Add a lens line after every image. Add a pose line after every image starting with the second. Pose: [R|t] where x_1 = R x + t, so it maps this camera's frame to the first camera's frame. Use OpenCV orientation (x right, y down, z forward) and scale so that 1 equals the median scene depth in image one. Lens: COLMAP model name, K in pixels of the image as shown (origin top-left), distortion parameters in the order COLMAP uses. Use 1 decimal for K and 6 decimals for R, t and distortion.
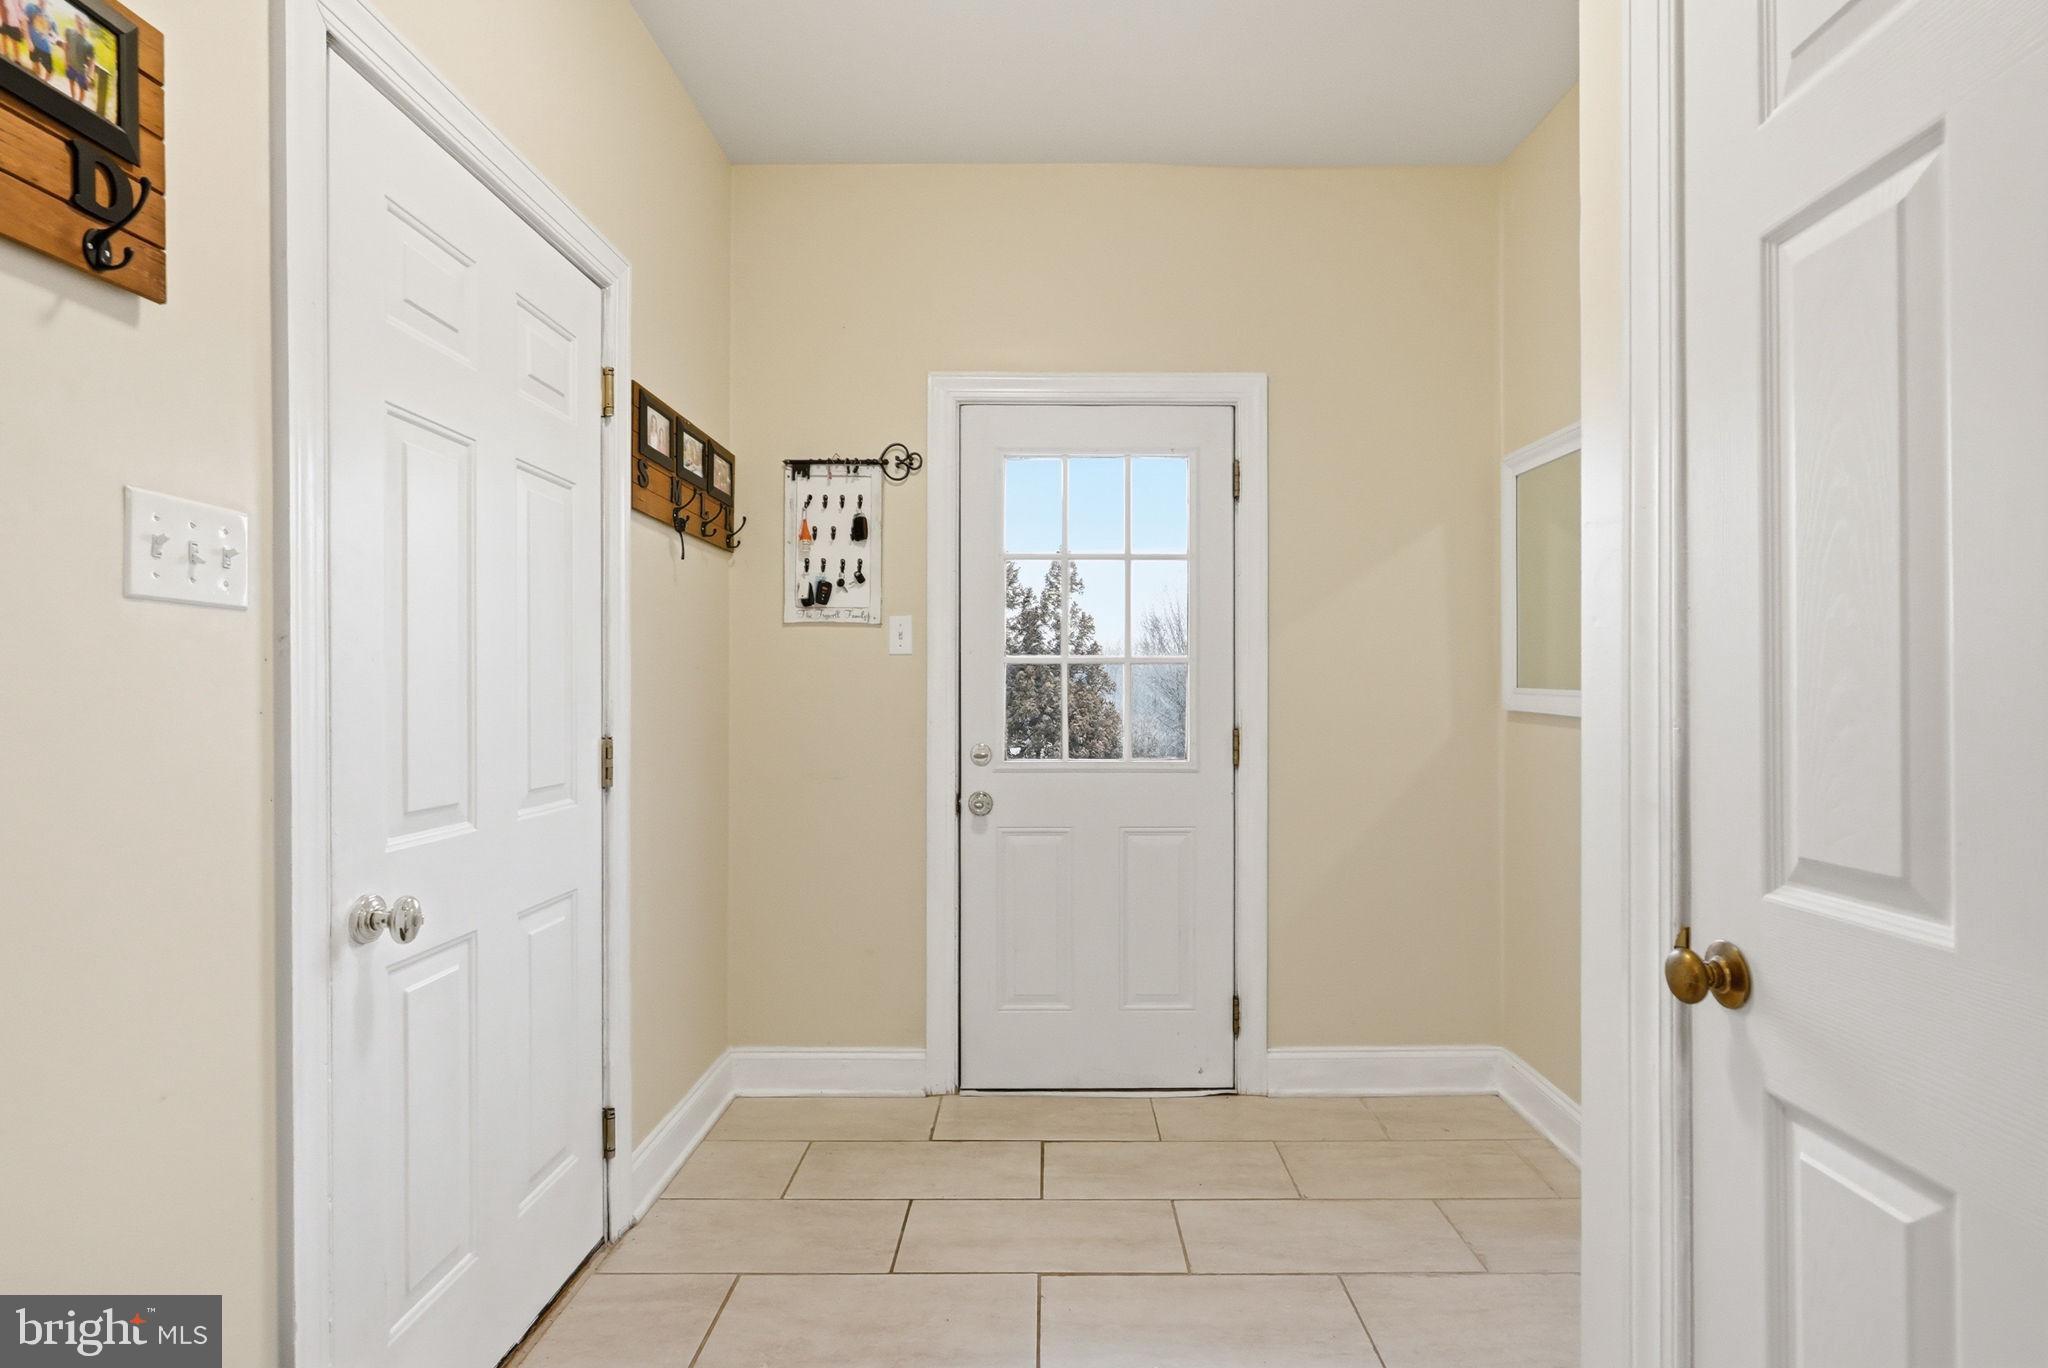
lens RADIAL K [[1006.3, 0, 1023.5], [0, 1006.3, 693.5], [0, 0, 1]] dist [-0.005849, 0.002170]
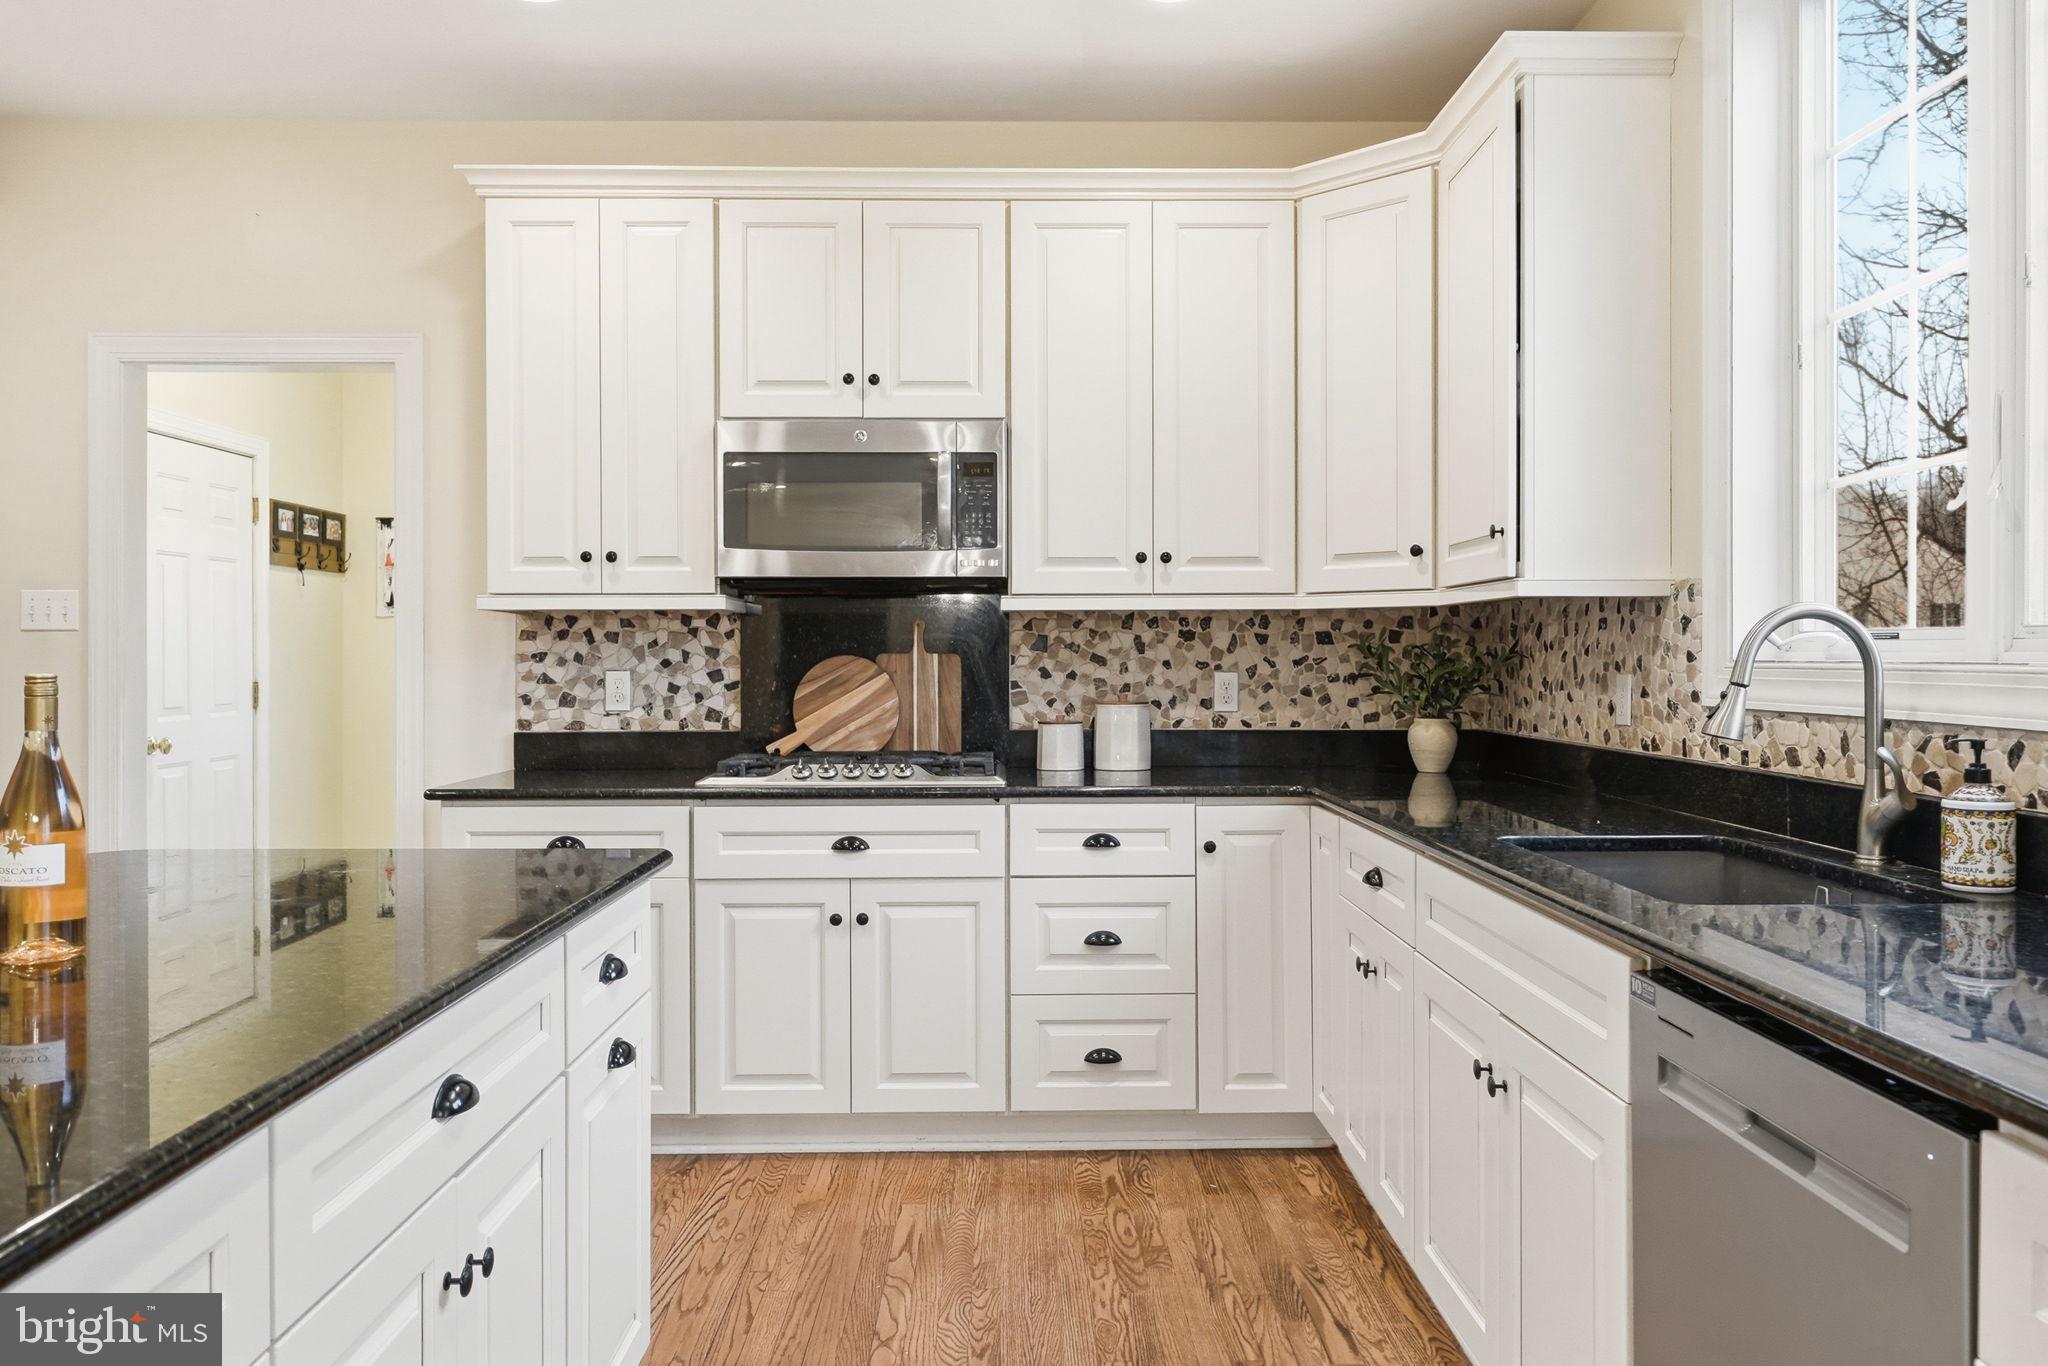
lens RADIAL K [[1488.2, 0, 1020.7], [0, 1488.2, 668.2], [0, 0, 1]] dist [0.004708, -0.001894]
pose [[0.999561, 0.005839, 0.029051, 0.879230], [-0.006155, 0.999923, 0.010788, -0.021338], [-0.028986, -0.010962, 0.999520, -1.726980]]
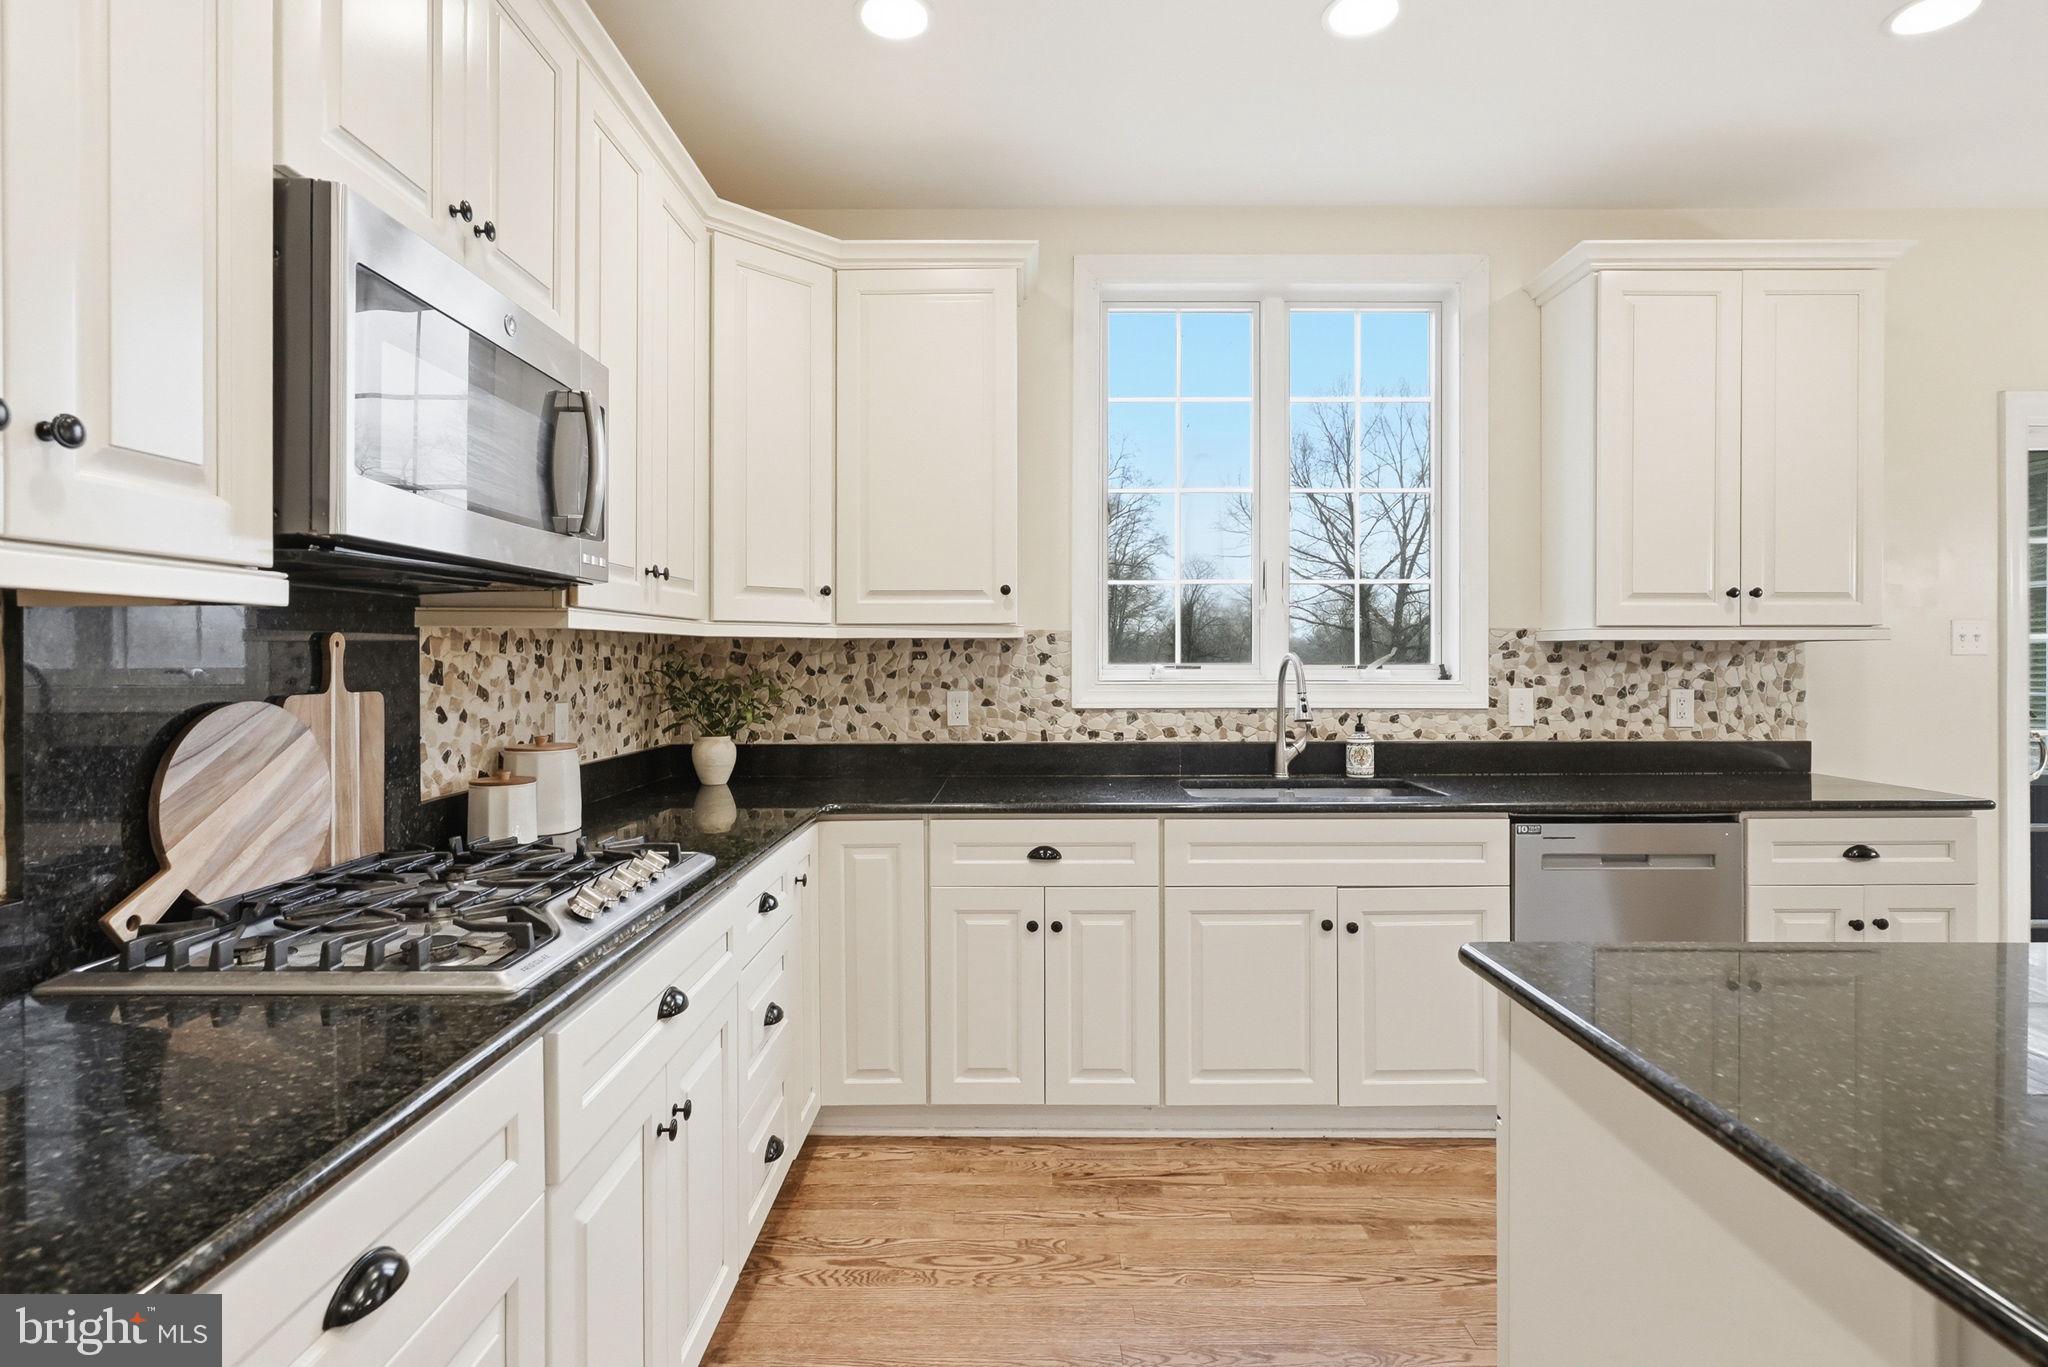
lens RADIAL K [[1006.3, 0, 1027.4], [0, 1006.3, 663.2], [0, 0, 1]] dist [-0.005849, 0.002170]
pose [[-0.021333, 0.002921, 0.999768, 0.132347], [-0.000893, 0.999995, -0.002941, -0.037473], [-0.999772, -0.000955, -0.021330, -0.462143]]
